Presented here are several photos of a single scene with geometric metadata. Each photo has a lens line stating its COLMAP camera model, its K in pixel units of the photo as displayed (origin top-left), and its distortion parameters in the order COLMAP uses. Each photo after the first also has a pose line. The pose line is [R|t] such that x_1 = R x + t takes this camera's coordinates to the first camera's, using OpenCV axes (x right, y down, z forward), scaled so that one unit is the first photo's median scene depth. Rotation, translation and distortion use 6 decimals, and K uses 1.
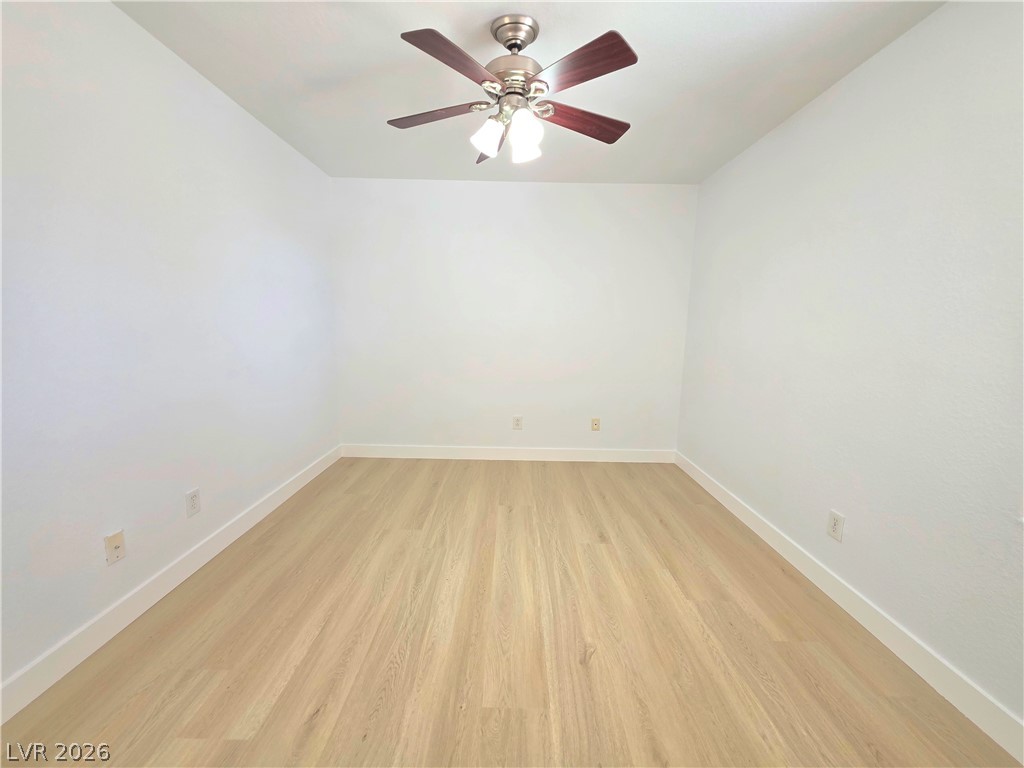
lens RADIAL K [[410.3, 0, 510.3], [0, 410.3, 379.4], [0, 0, 1]] dist [0.003709, -0.000174]
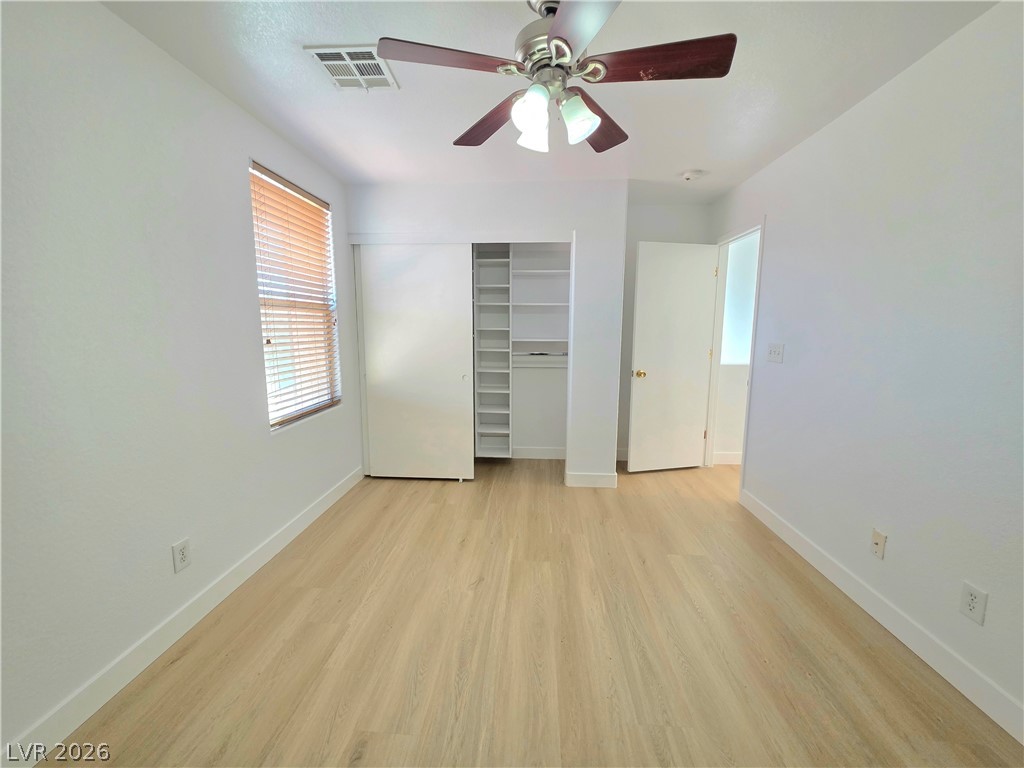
lens RADIAL K [[410.3, 0, 512.1], [0, 410.3, 381.4], [0, 0, 1]] dist [0.003709, -0.000174]
pose [[-0.998333, -0.029859, 0.049401, 0.018407], [-0.015490, 0.963008, 0.269026, -0.263016], [-0.055606, 0.267812, -0.961865, 1.648678]]
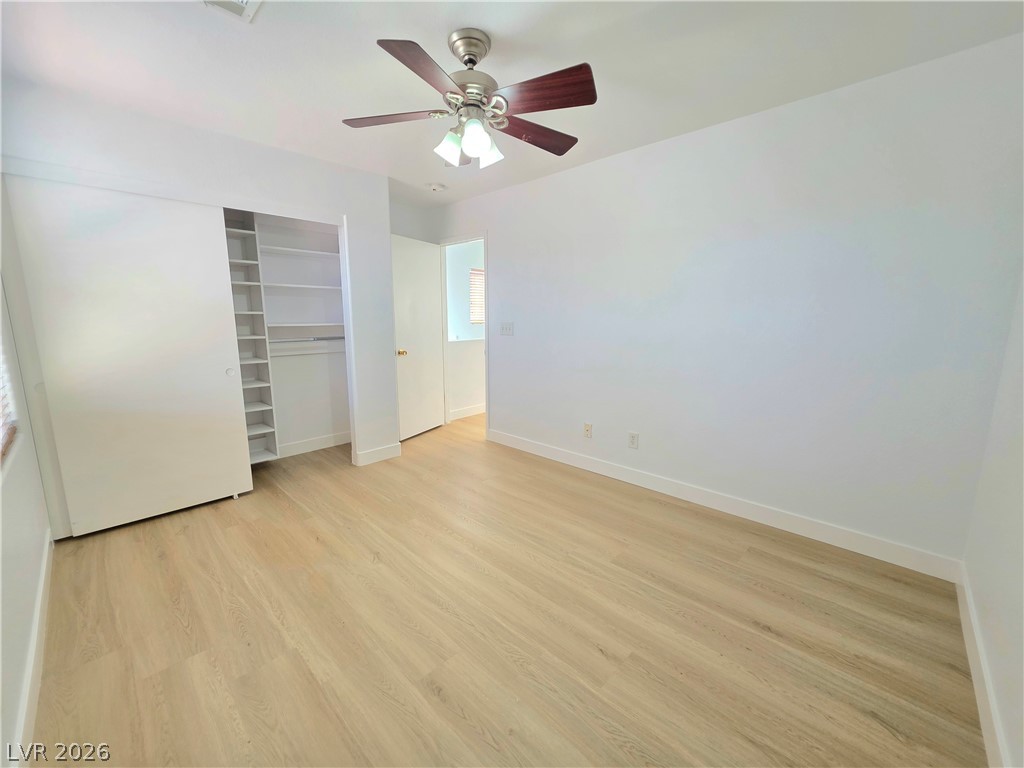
lens RADIAL K [[410.3, 0, 510.0], [0, 410.3, 381.3], [0, 0, 1]] dist [0.003709, -0.000174]
pose [[-0.689134, 0.096187, -0.718222, 0.640323], [-0.114745, 0.964161, 0.239221, -0.232199], [0.715492, 0.247268, -0.653399, 1.628871]]
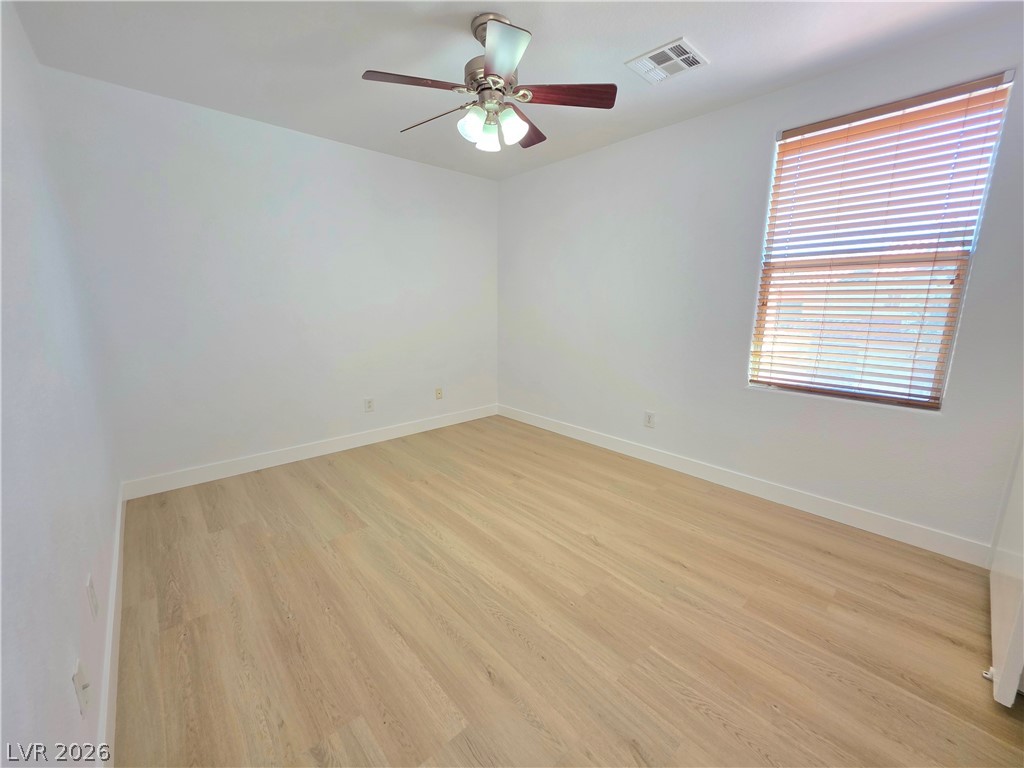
lens RADIAL K [[410.3, 0, 506.8], [0, 410.3, 381.2], [0, 0, 1]] dist [0.003709, -0.000174]
pose [[0.745934, -0.143498, 0.650377, -0.664708], [0.103293, 0.989624, 0.099879, -0.022122], [-0.657961, -0.007323, 0.753016, 0.120917]]
